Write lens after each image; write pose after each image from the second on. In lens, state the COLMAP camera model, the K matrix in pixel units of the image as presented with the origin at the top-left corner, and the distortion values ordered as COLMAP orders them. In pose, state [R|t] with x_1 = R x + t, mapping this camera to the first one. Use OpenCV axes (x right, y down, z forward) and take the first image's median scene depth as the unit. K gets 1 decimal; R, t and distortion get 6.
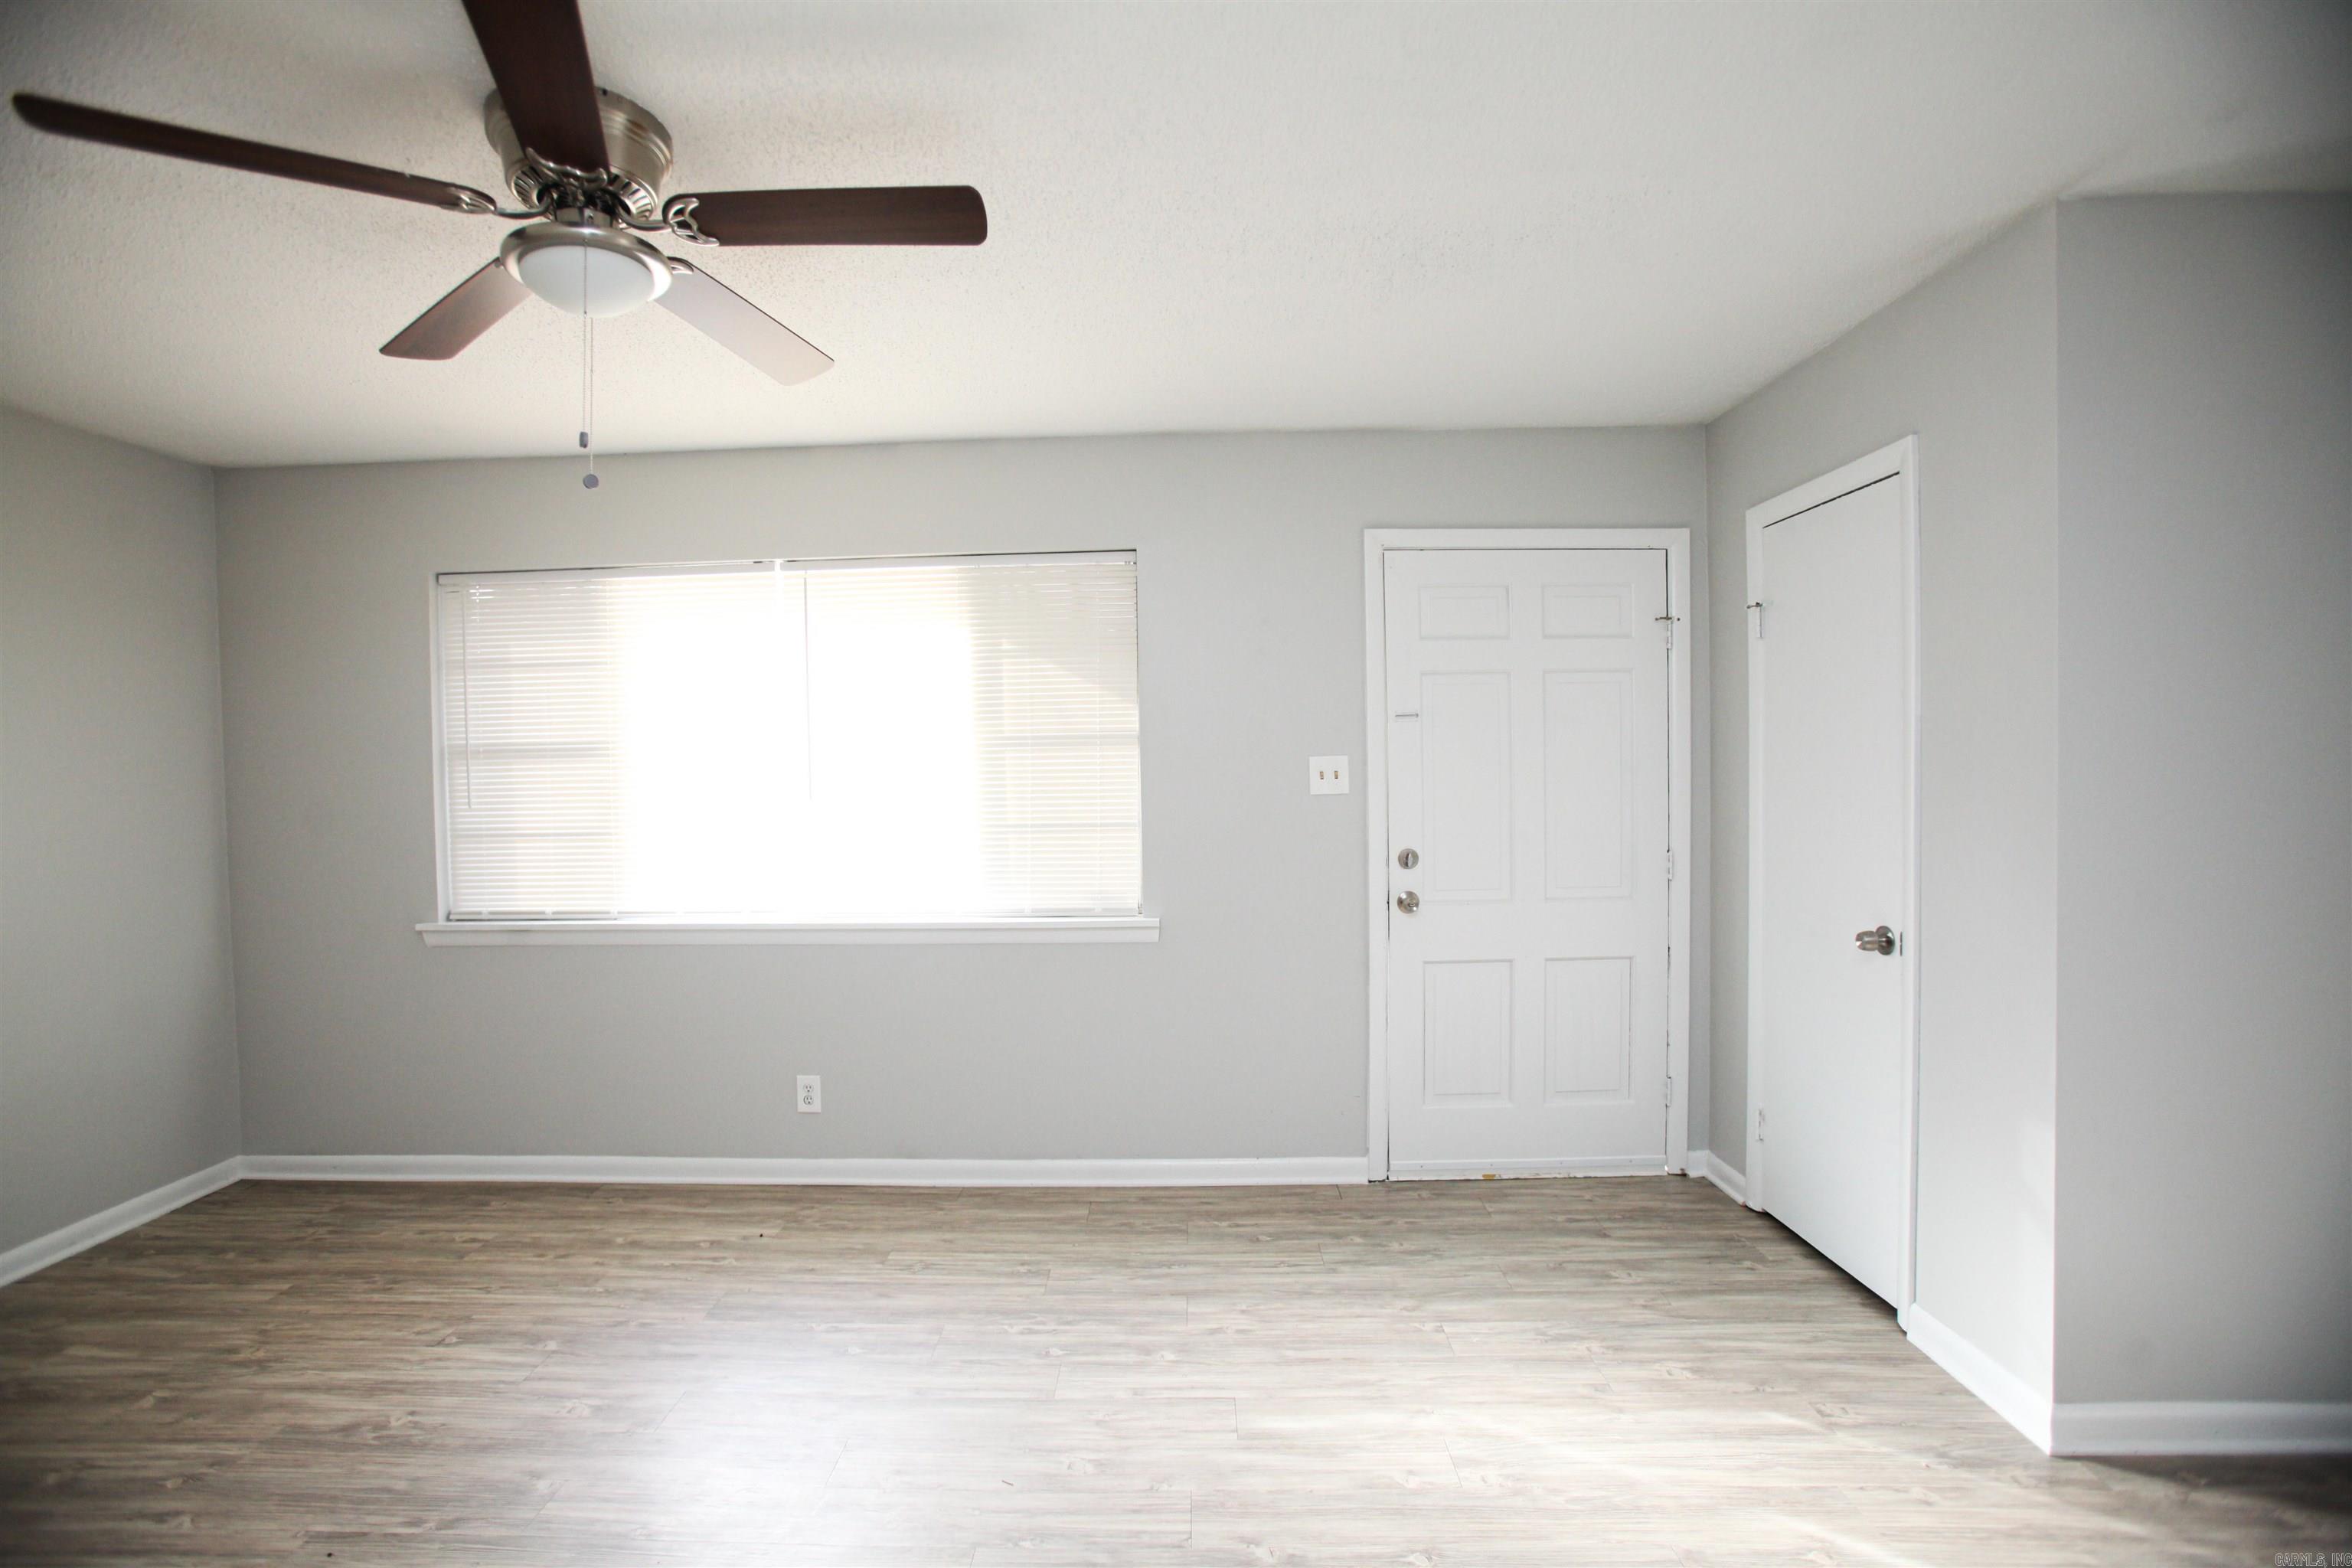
lens RADIAL K [[1080.0, 0, 1155.5], [0, 1080.0, 788.1], [0, 0, 1]] dist [-0.081999, 0.035891]
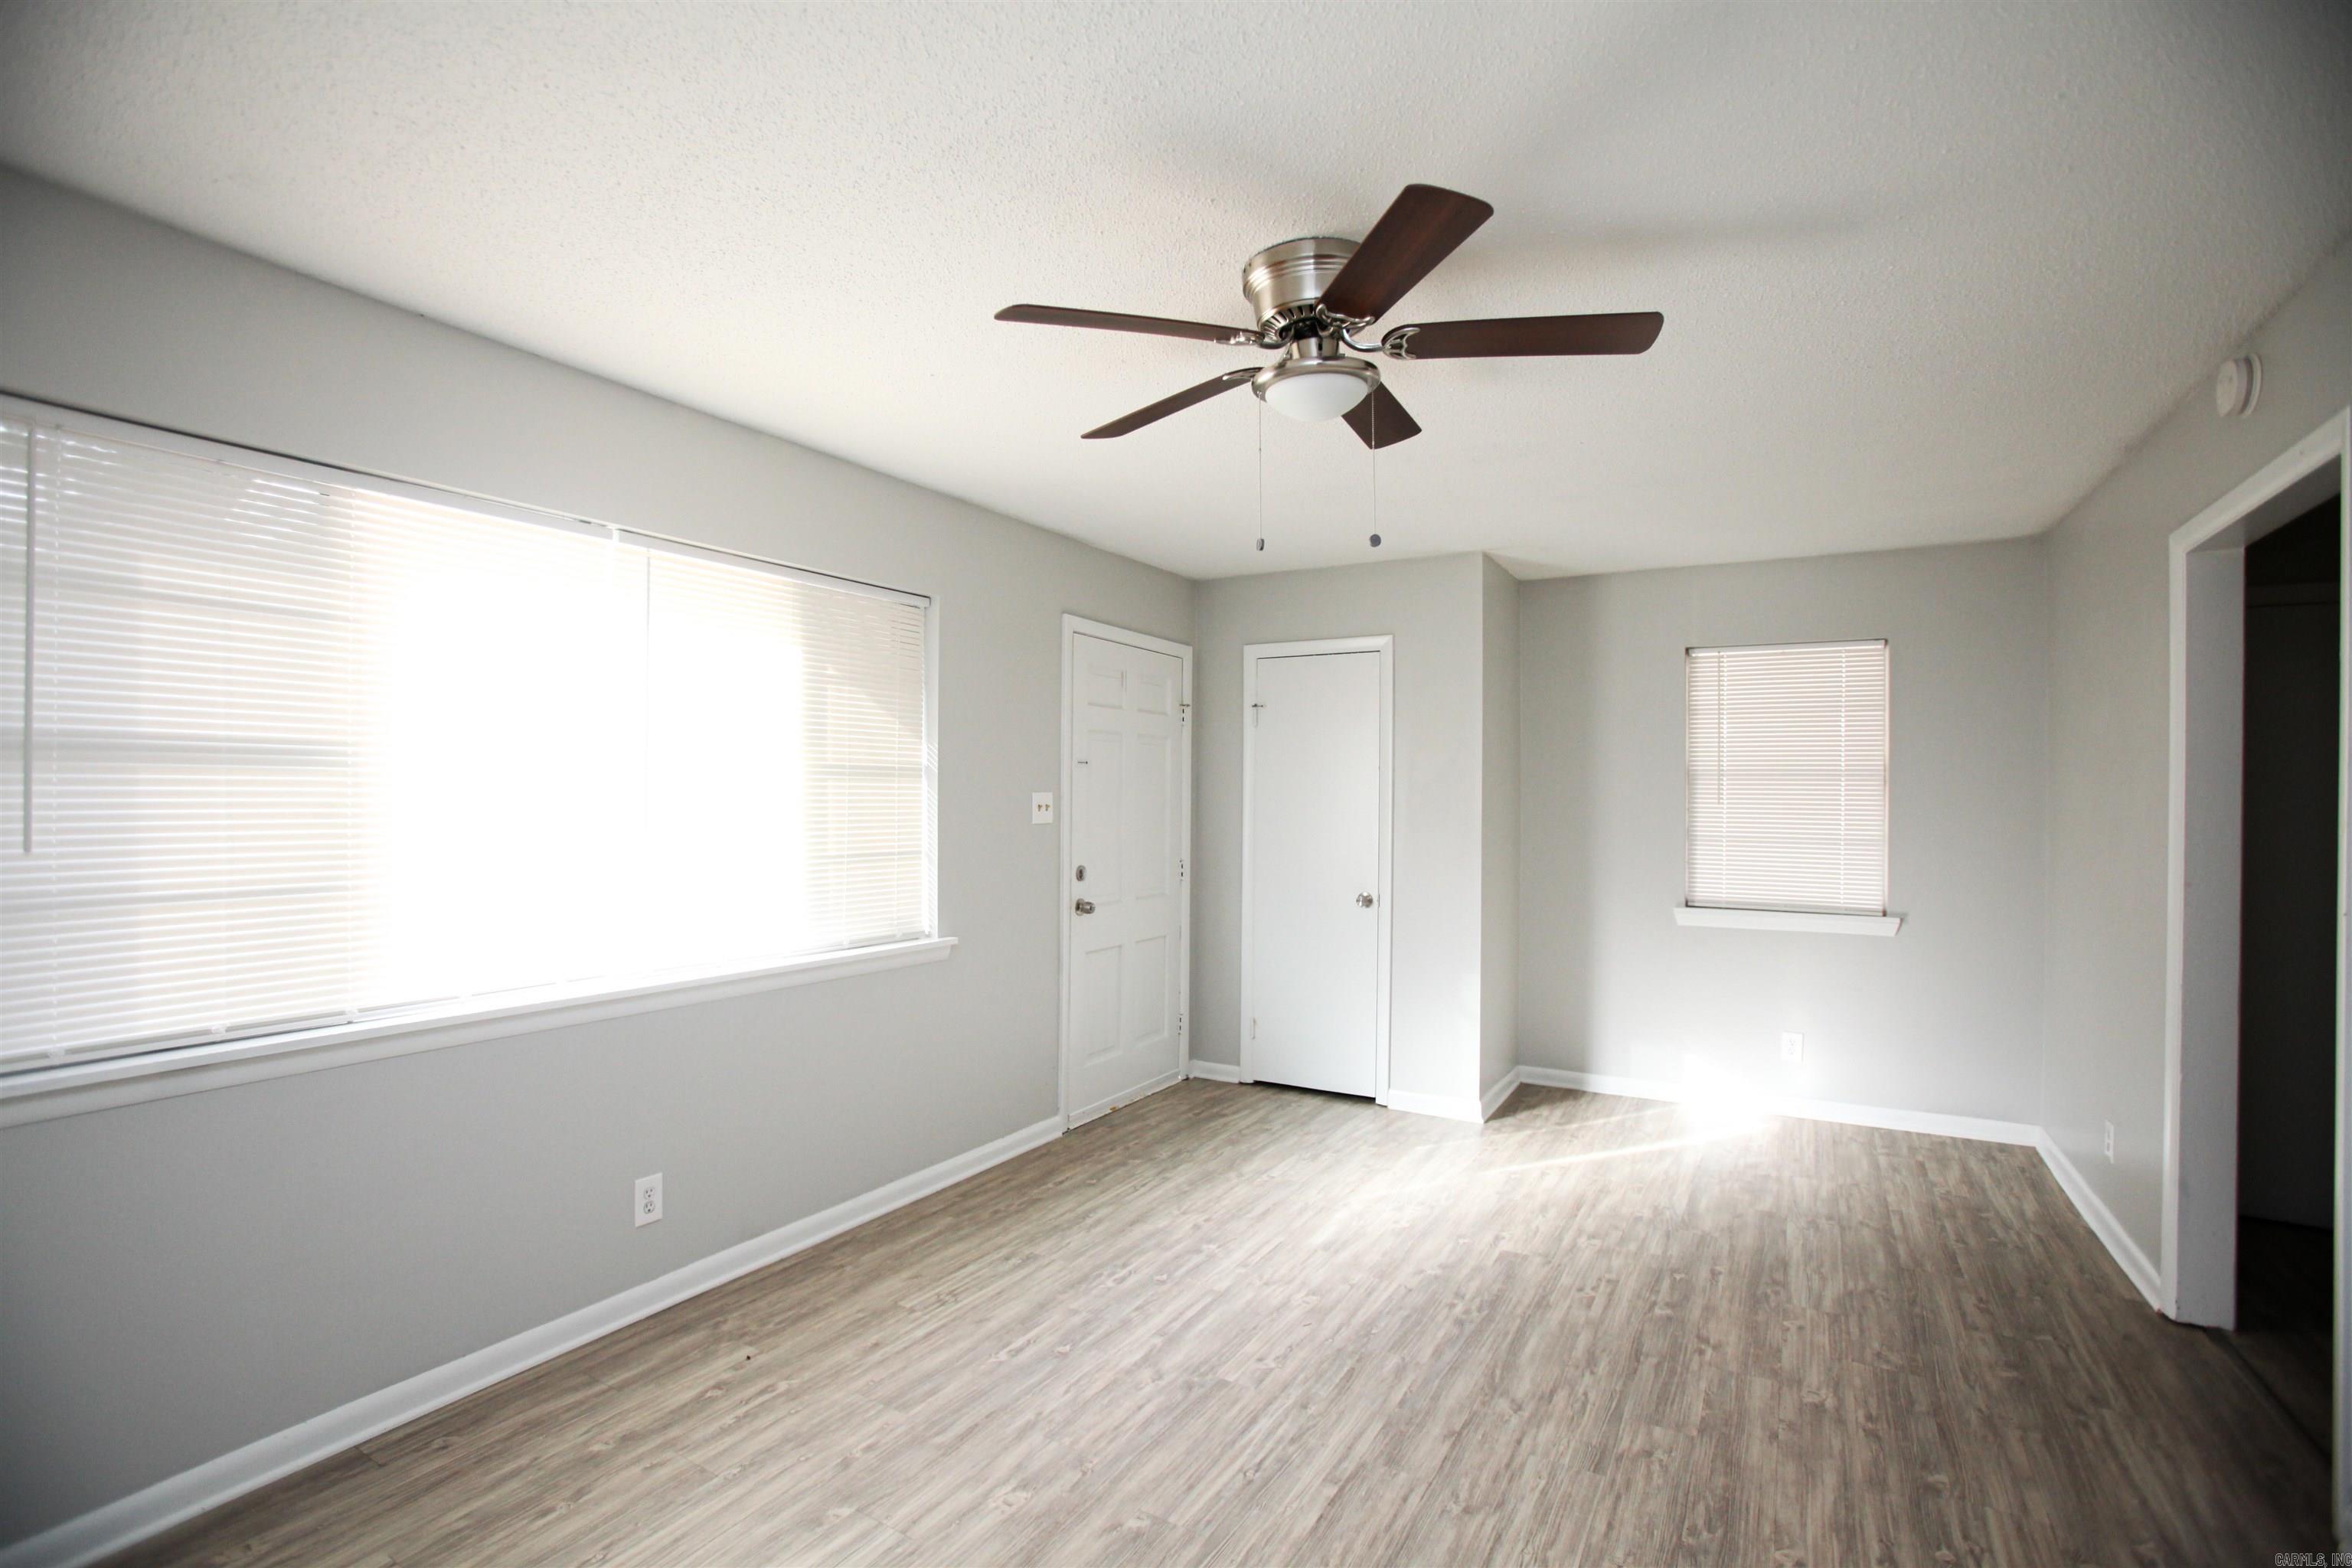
lens RADIAL K [[1080.0, 0, 1155.5], [0, 1080.0, 788.1], [0, 0, 1]] dist [-0.081999, 0.035891]
pose [[0.494803, 0.026245, 0.868609, -0.922835], [0.003896, 0.999467, -0.032418, 0.006356], [-0.868996, 0.019425, 0.494437, 0.303678]]
